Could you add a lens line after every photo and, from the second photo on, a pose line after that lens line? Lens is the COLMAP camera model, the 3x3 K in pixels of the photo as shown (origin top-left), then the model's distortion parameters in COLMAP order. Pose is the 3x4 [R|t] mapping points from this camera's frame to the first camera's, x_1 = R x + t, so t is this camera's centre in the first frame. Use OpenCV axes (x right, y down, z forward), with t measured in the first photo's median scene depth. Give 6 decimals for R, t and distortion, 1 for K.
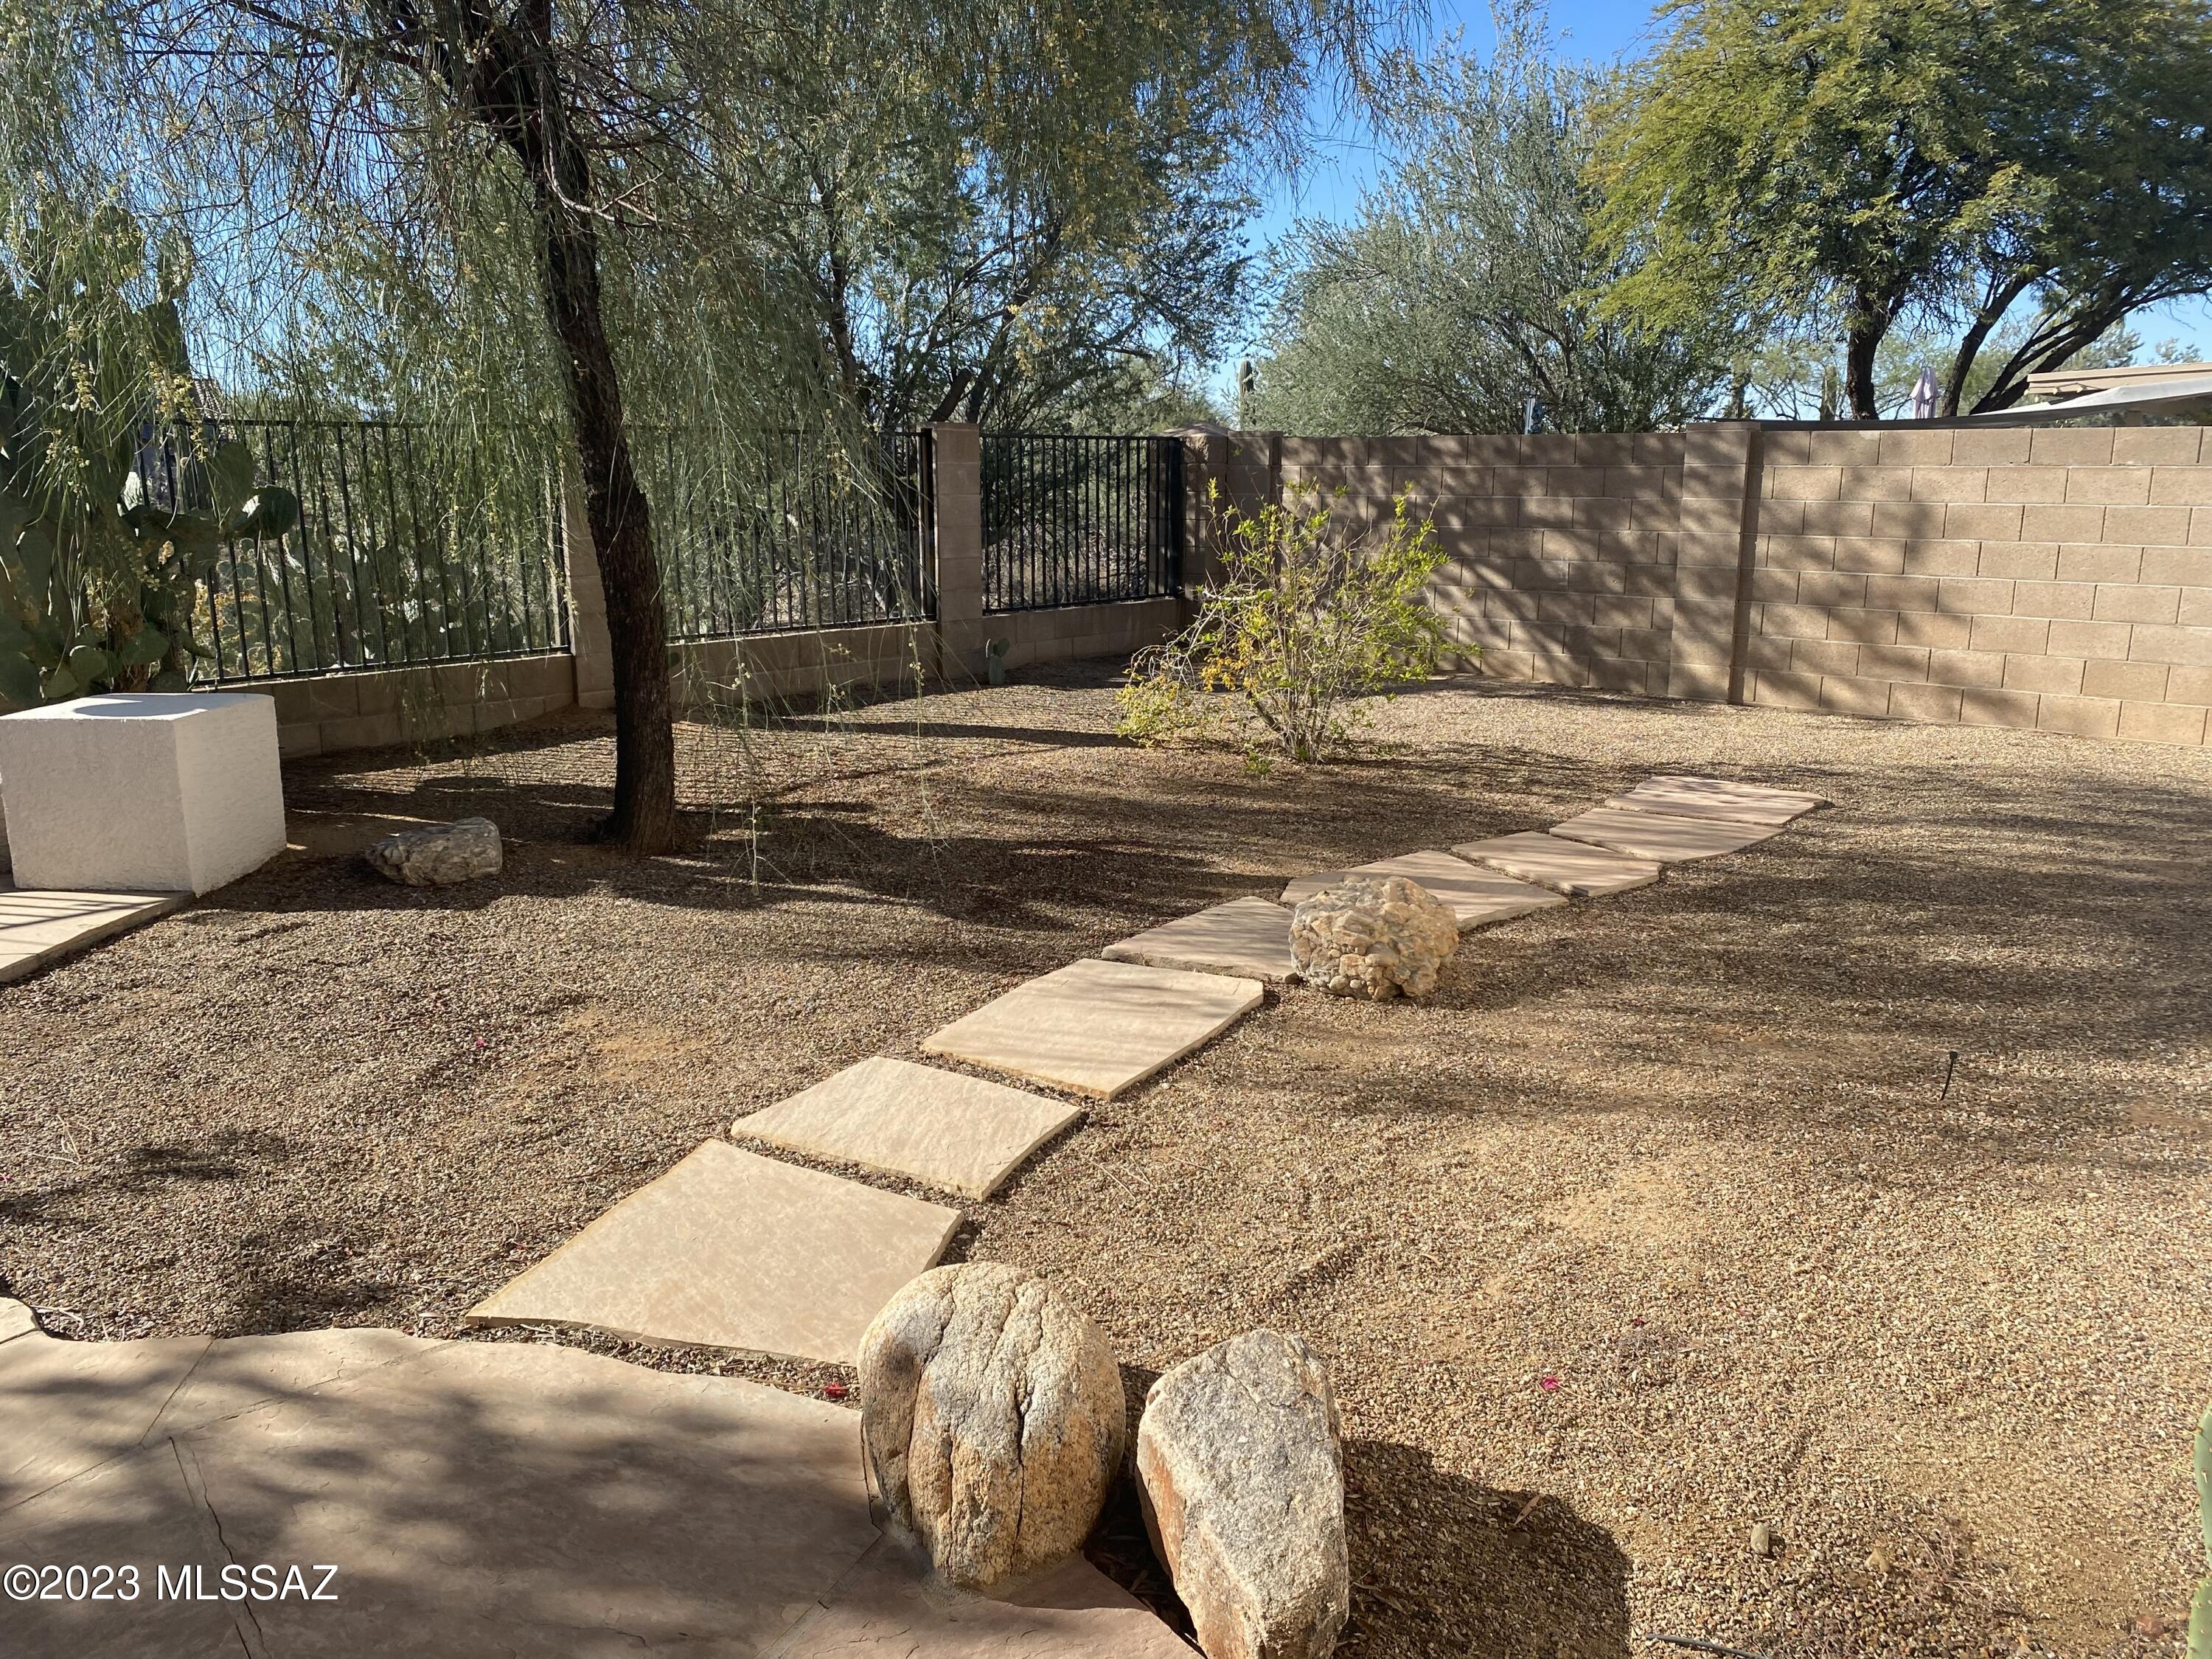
lens RADIAL K [[1691.2, 0, 1106.0], [0, 1691.2, 829.5], [0, 0, 1]] dist [-0.006273, 0.001817]
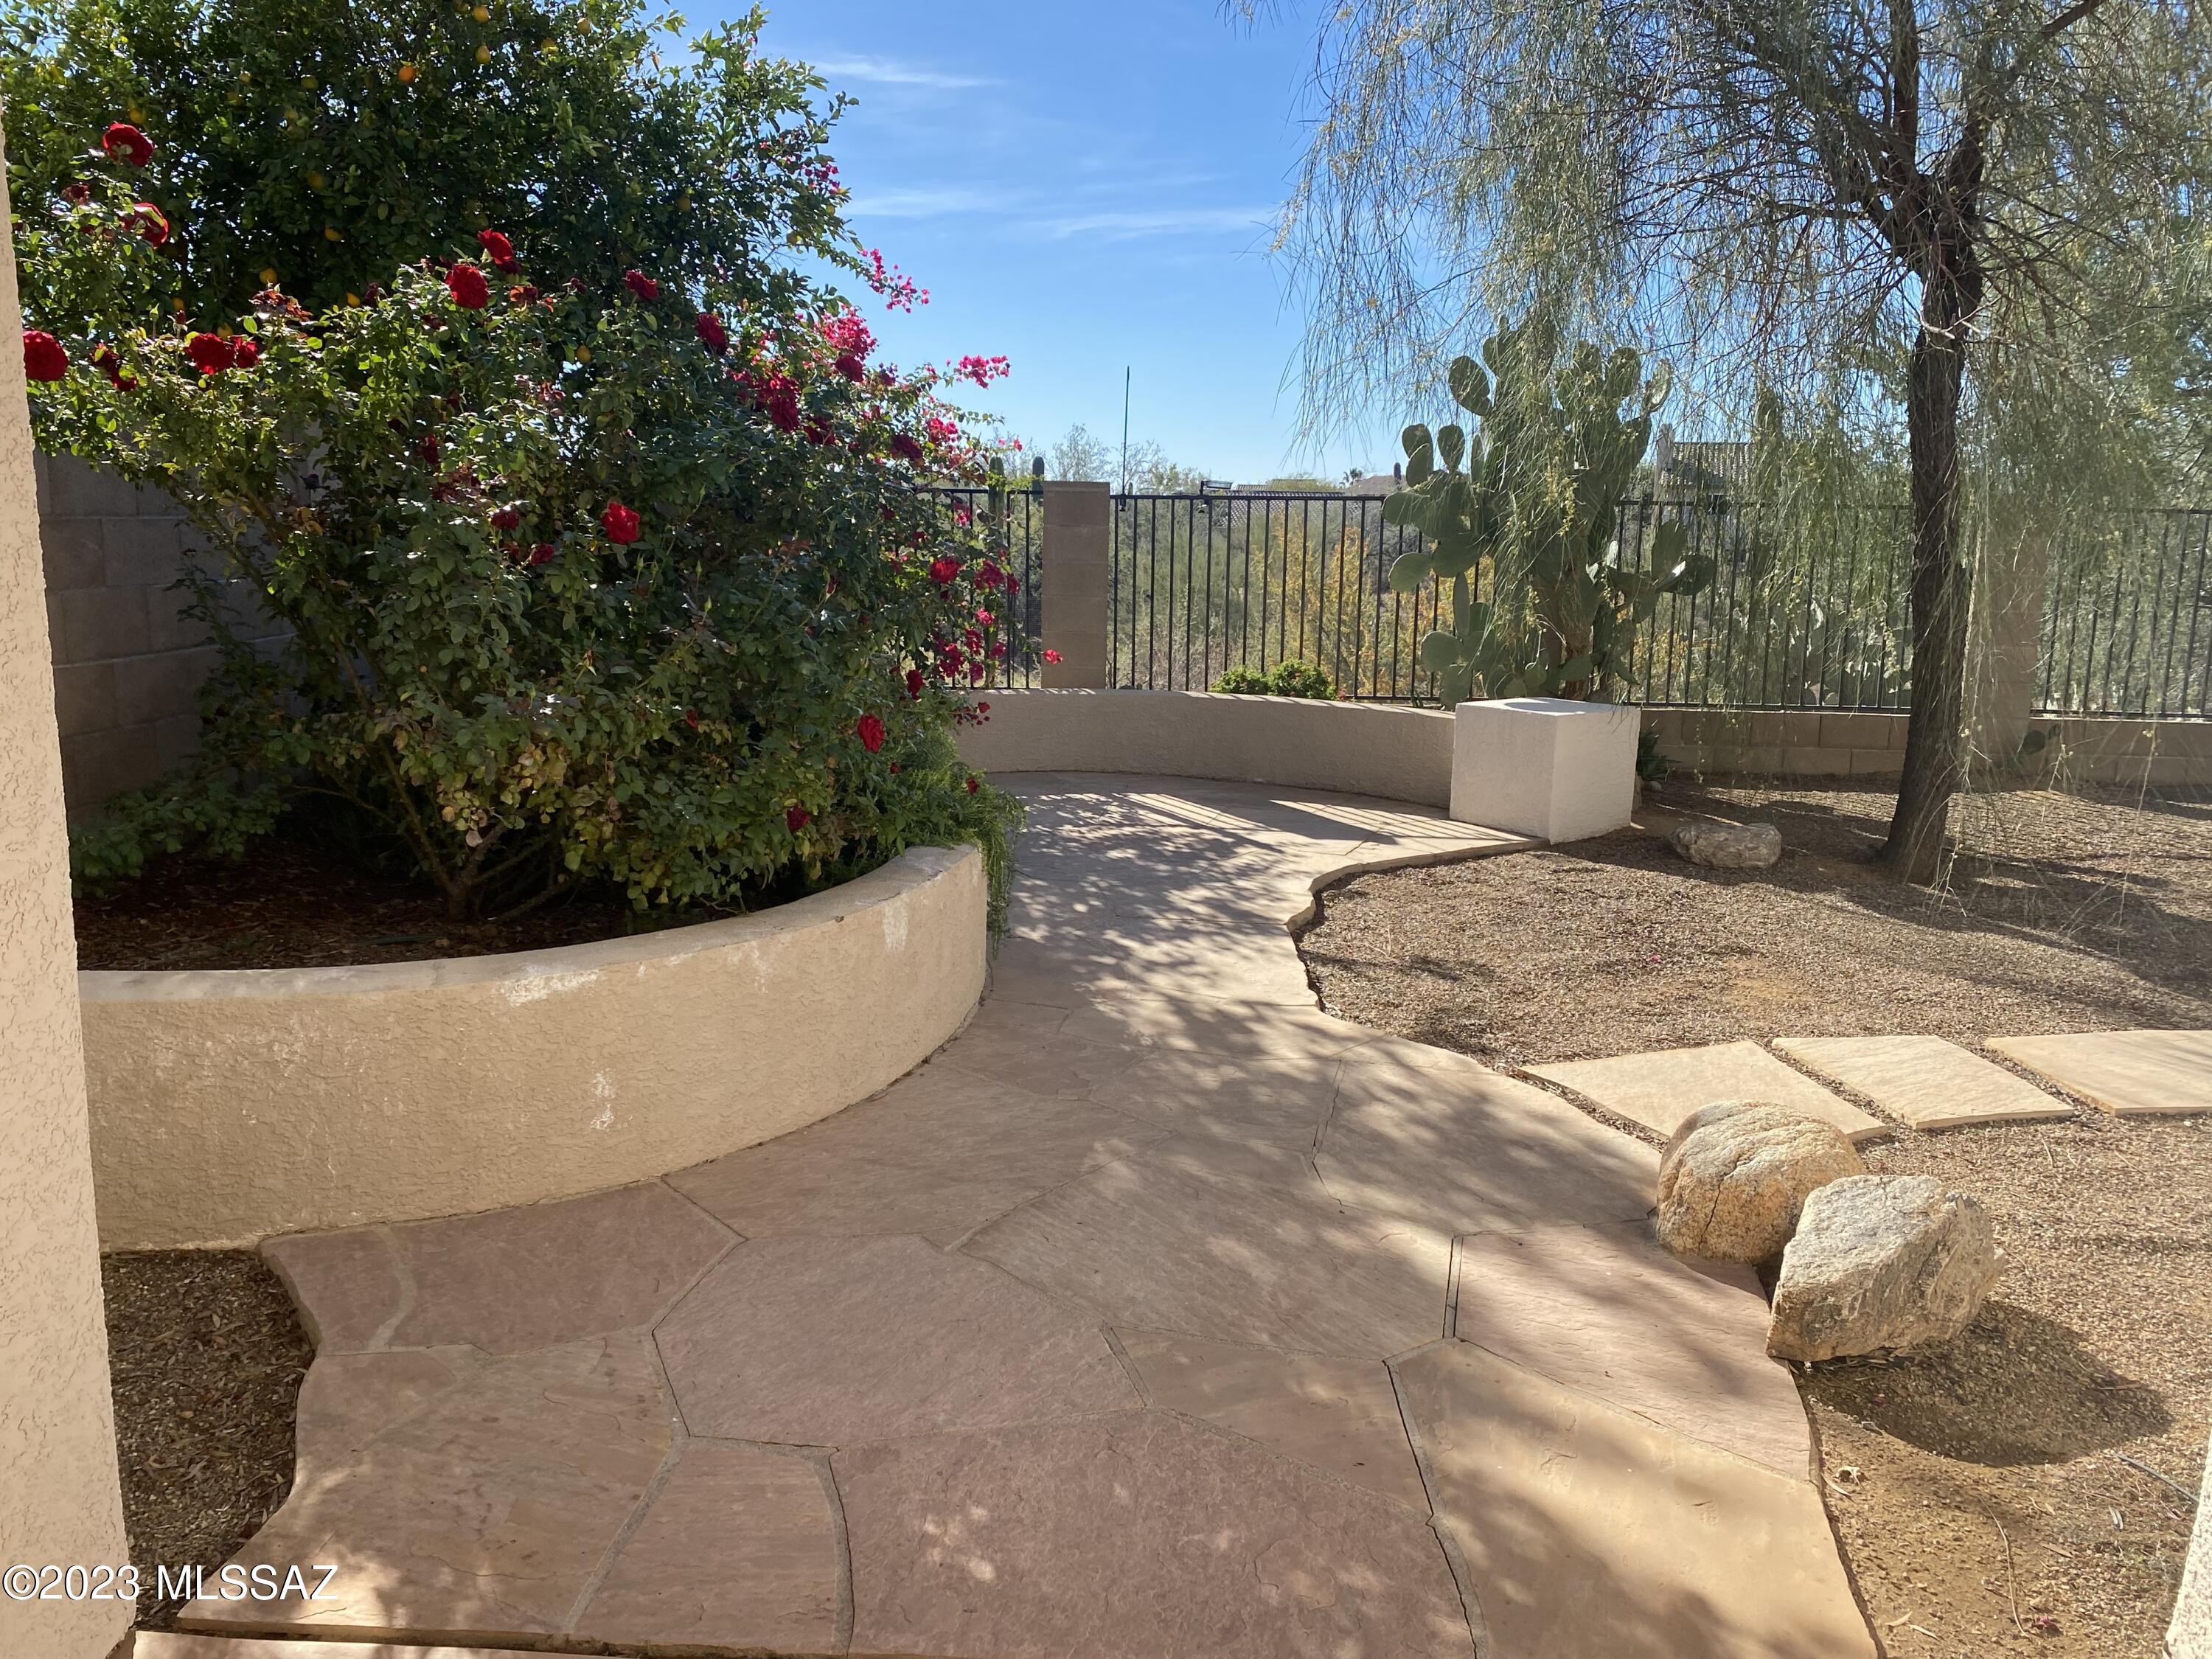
lens RADIAL K [[1691.2, 0, 1106.0], [0, 1691.2, 829.5], [0, 0, 1]] dist [-0.006273, 0.001817]
pose [[0.635302, 0.155751, -0.756395, 0.461290], [-0.184851, 0.981648, 0.046875, 0.050469], [0.749814, 0.110040, 0.652434, -0.310346]]
